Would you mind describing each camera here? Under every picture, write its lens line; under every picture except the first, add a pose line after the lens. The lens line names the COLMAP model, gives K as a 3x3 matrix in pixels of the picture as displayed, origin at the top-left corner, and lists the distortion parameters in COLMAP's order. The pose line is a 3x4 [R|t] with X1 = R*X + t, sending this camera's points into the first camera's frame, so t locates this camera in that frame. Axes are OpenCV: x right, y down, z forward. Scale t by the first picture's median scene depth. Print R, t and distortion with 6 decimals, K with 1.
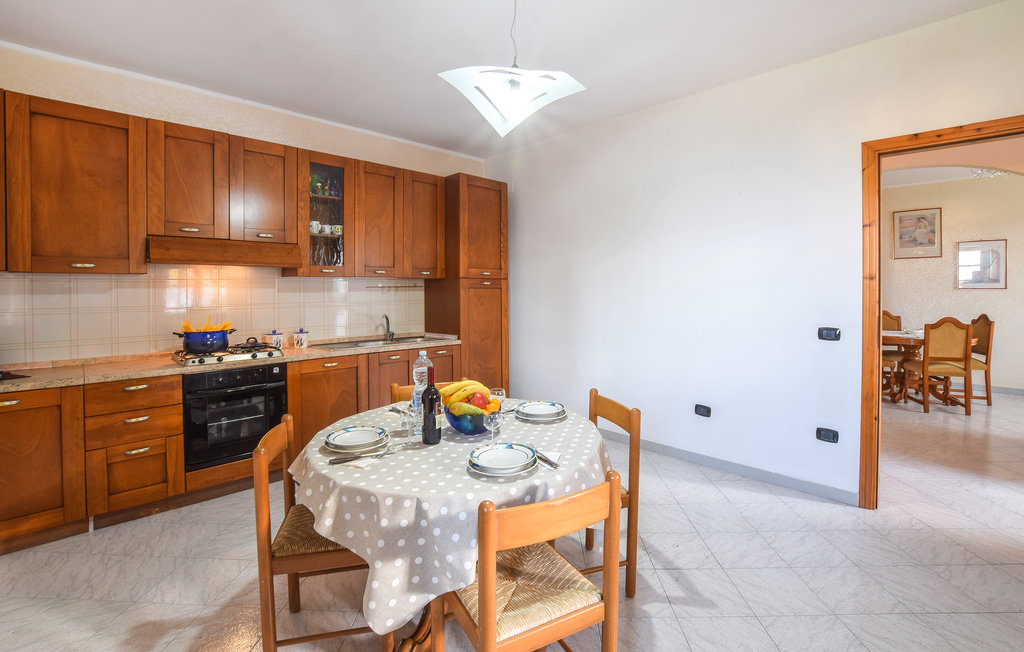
lens RADIAL K [[462.6, 0, 511.6], [0, 462.6, 292.3], [0, 0, 1]] dist [0.022077, 0.000144]
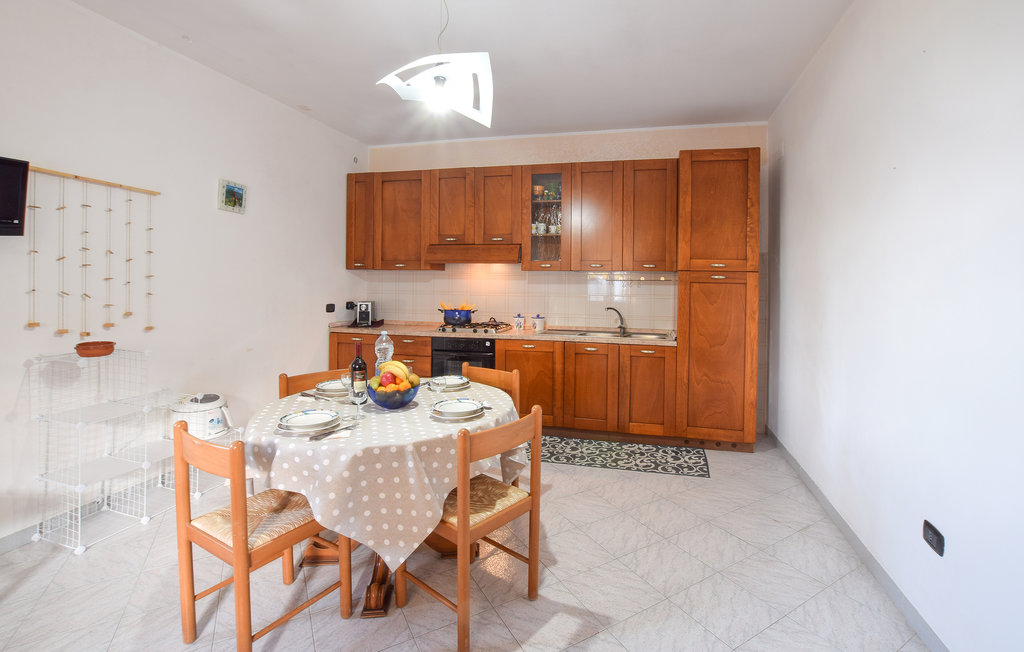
lens RADIAL K [[452.9, 0, 511.9], [0, 452.9, 283.6], [0, 0, 1]] dist [-0.000580, -0.000019]
pose [[0.567544, 0.015126, -0.823204, 0.552194], [-0.021002, 0.999772, 0.003891, -0.004839], [0.823075, 0.015081, 0.567732, 0.339230]]
